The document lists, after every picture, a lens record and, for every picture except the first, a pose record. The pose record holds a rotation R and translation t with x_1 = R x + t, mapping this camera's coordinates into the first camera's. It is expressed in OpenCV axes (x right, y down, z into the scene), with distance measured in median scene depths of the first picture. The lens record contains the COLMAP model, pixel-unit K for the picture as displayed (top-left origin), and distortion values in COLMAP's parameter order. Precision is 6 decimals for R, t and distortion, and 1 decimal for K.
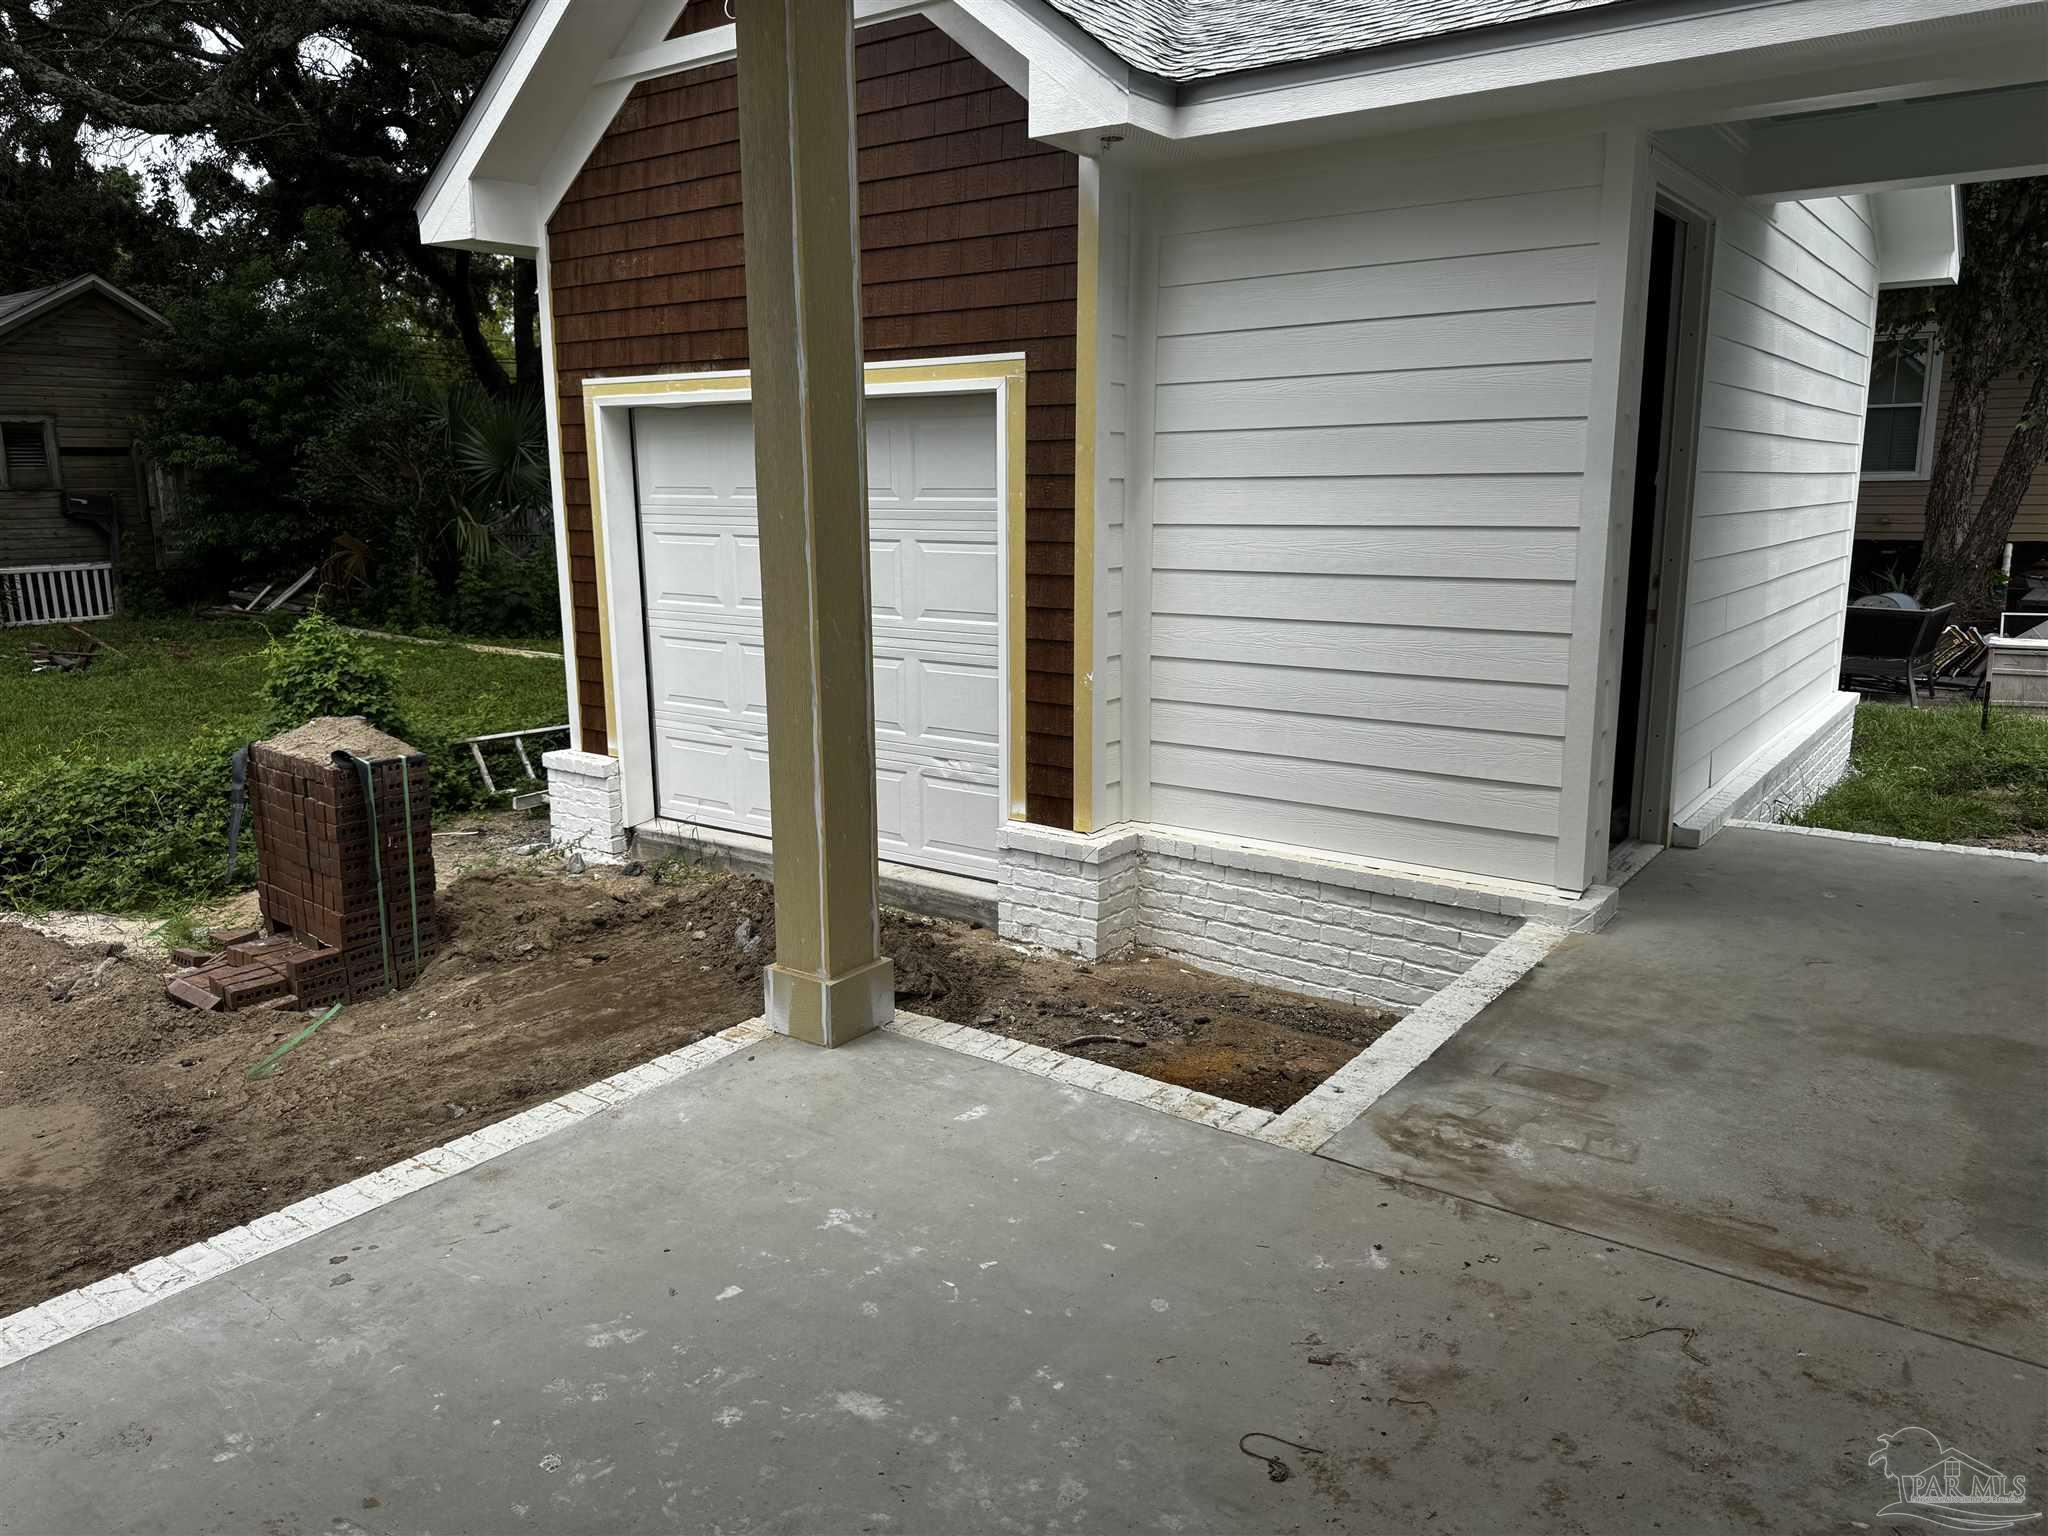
lens RADIAL K [[1447.8, 0, 1018.7], [0, 1447.8, 767.9], [0, 0, 1]] dist [0.052340, -0.068178]
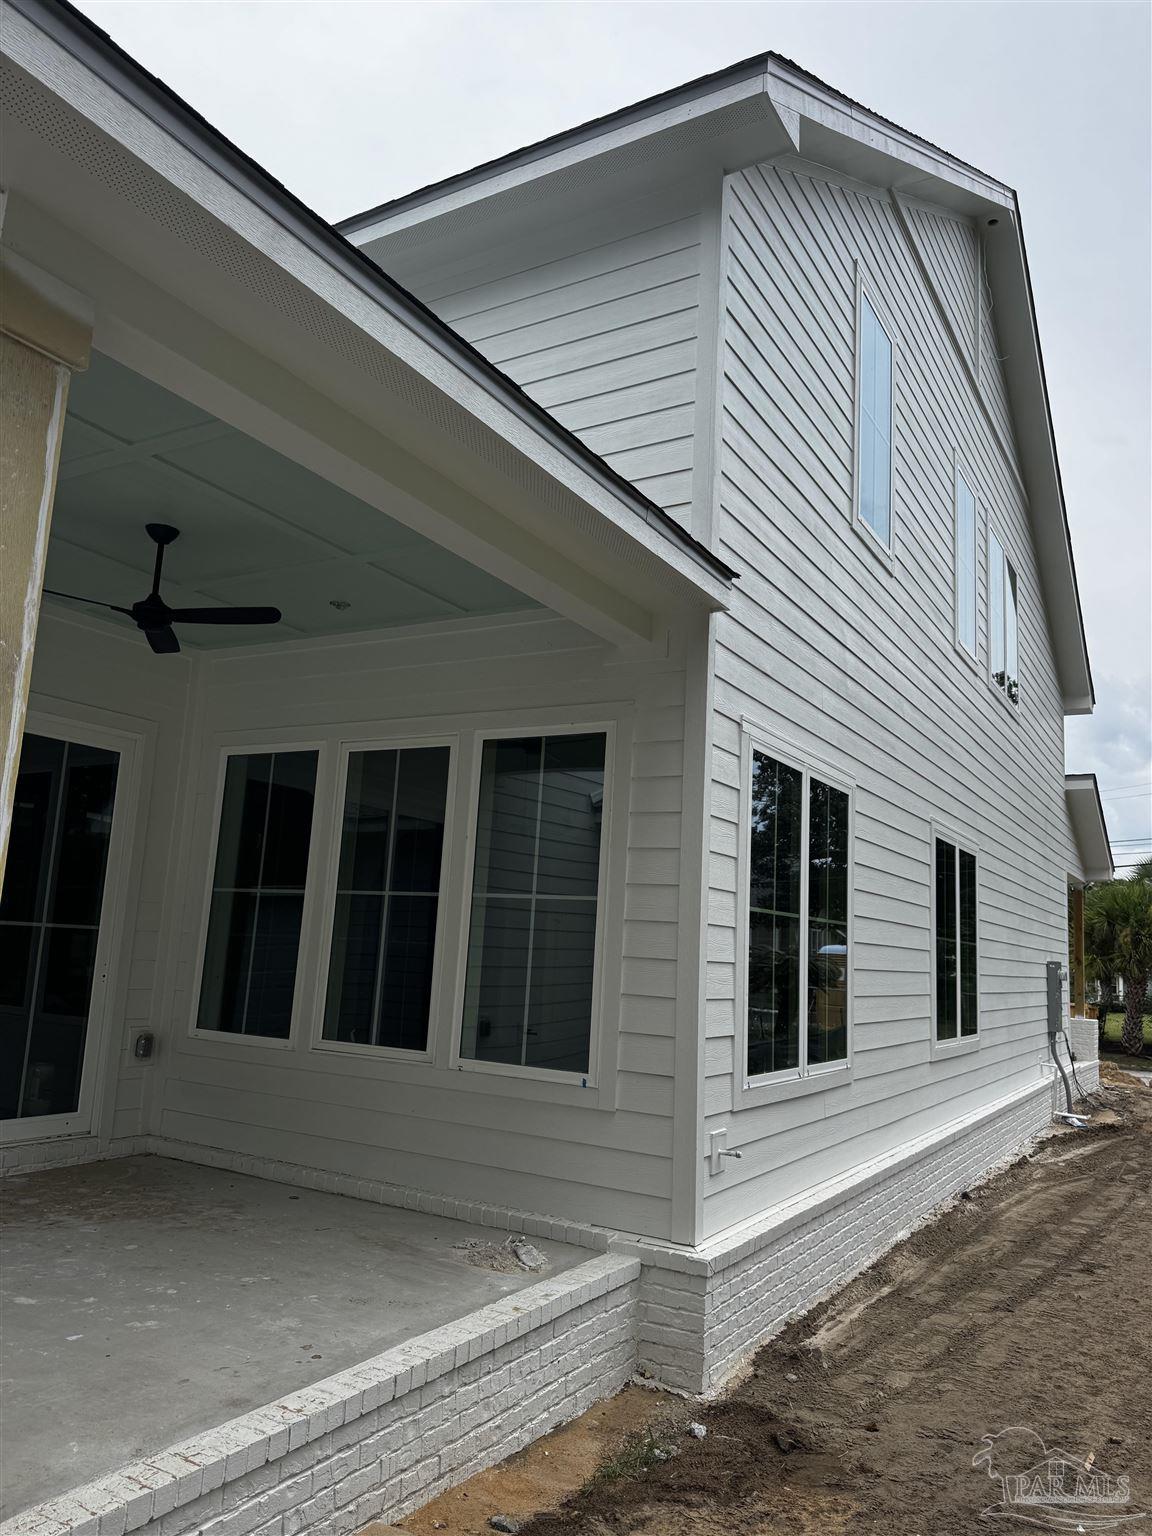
lens RADIAL K [[1085.8, 0, 567.6], [0, 1085.8, 766.3], [0, 0, 1]] dist [0.052340, -0.068178]
pose [[-0.995140, -0.056737, -0.080477, -0.432784], [-0.059926, 0.997487, 0.037787, -0.269702], [0.078131, 0.042426, -0.996040, 1.569702]]
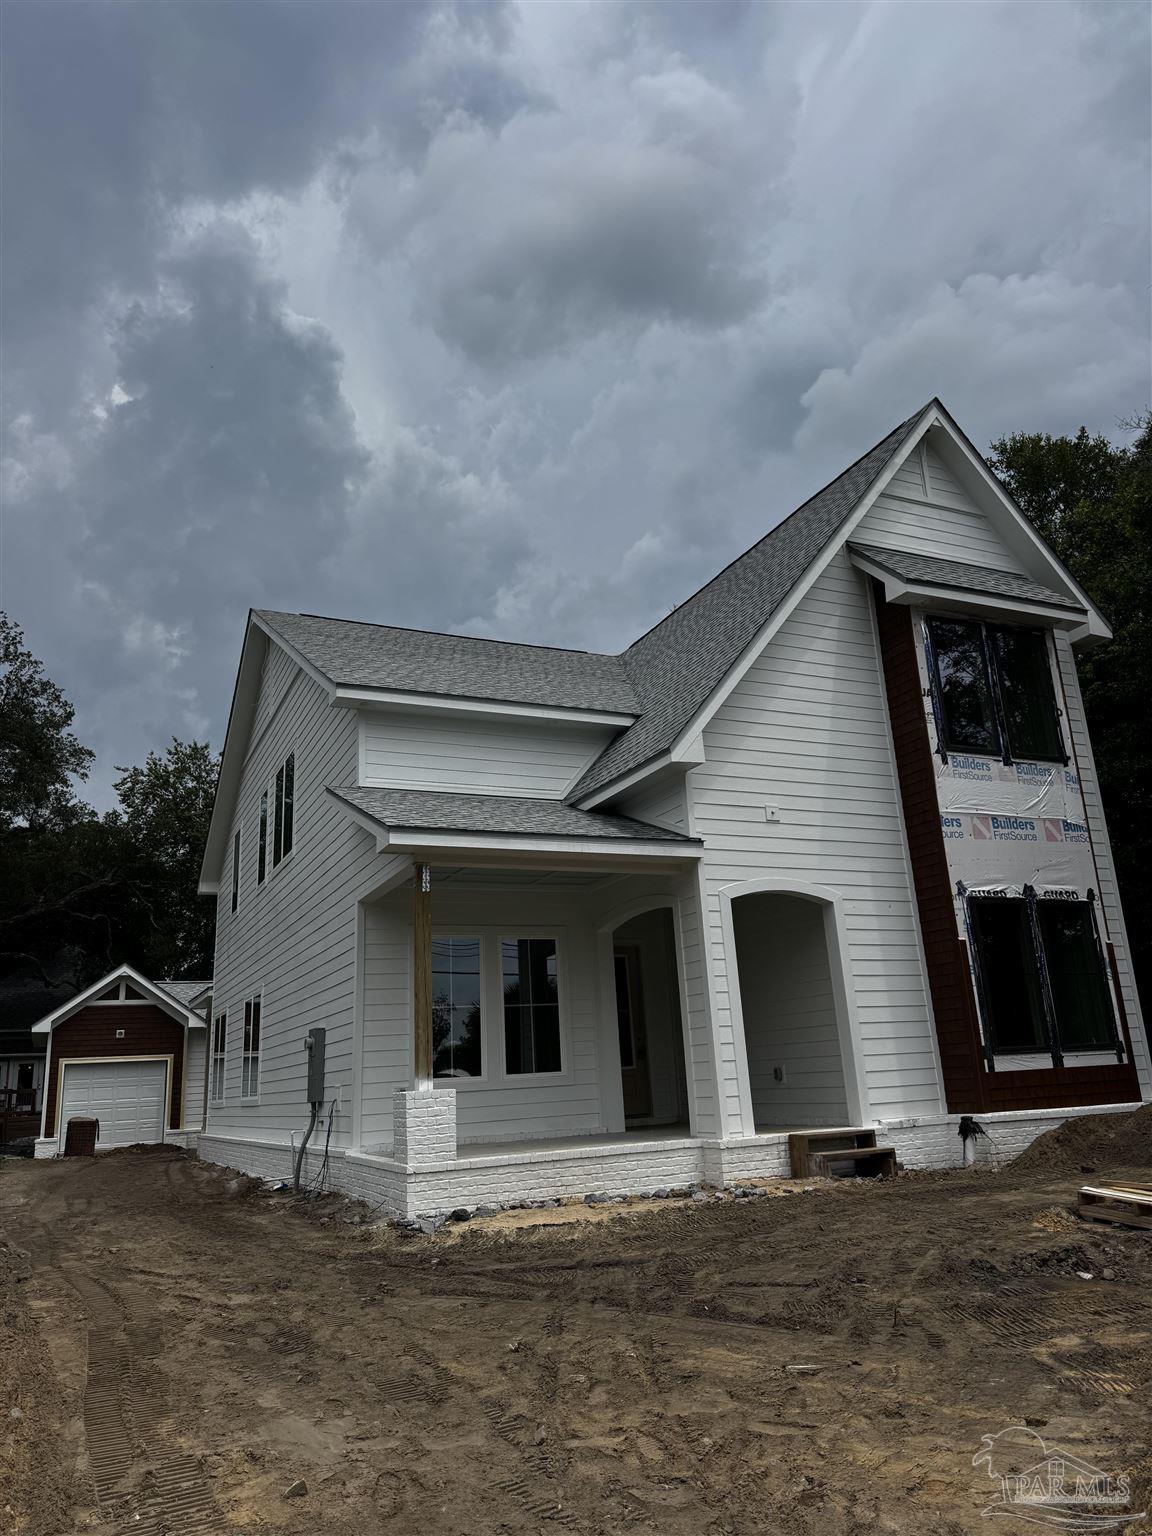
lens RADIAL K [[1085.8, 0, 564.1], [0, 1085.8, 769.4], [0, 0, 1]] dist [0.052340, -0.068178]
pose [[0.486157, 0.219790, 0.845780, -5.104081], [0.222164, 0.904968, -0.362871, 1.053699], [-0.845159, 0.364315, 0.391127, -4.142000]]
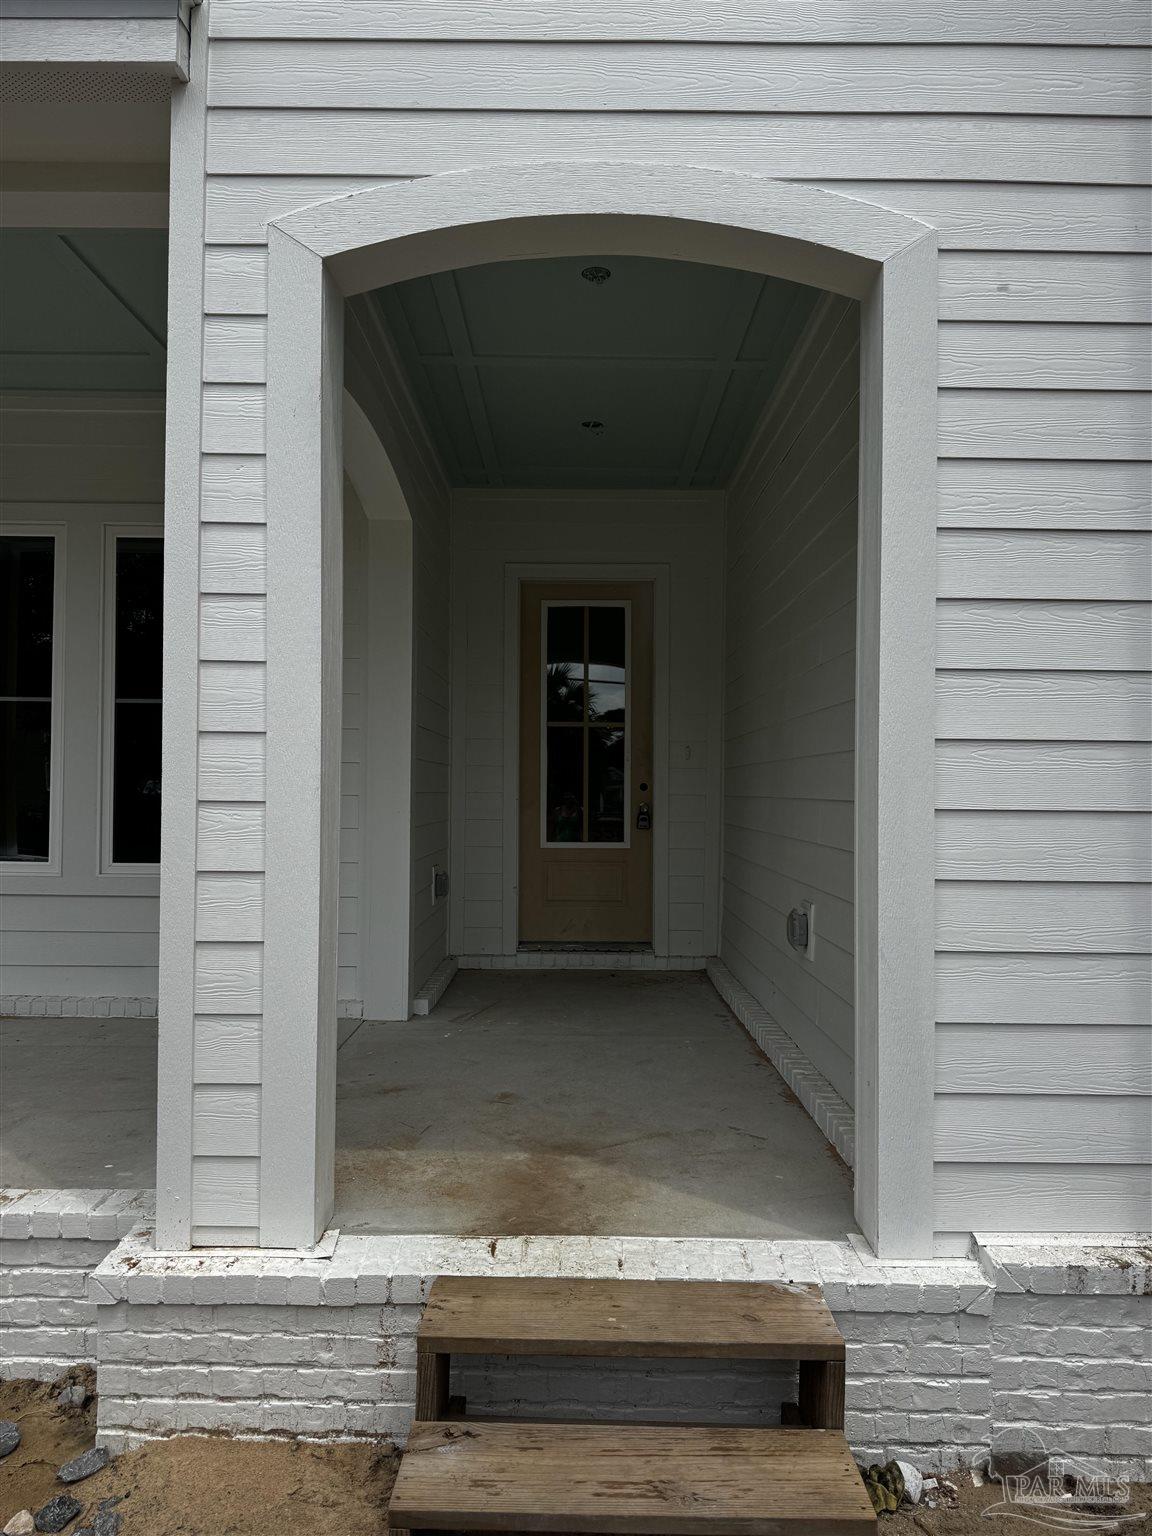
lens RADIAL K [[1085.8, 0, 574.7], [0, 1085.8, 769.2], [0, 0, 1]] dist [0.052340, -0.068178]
pose [[0.810481, 0.022176, 0.585345, -2.462620], [0.101895, 0.978711, -0.178165, 0.836500], [-0.576835, 0.204043, 0.790967, -3.787857]]
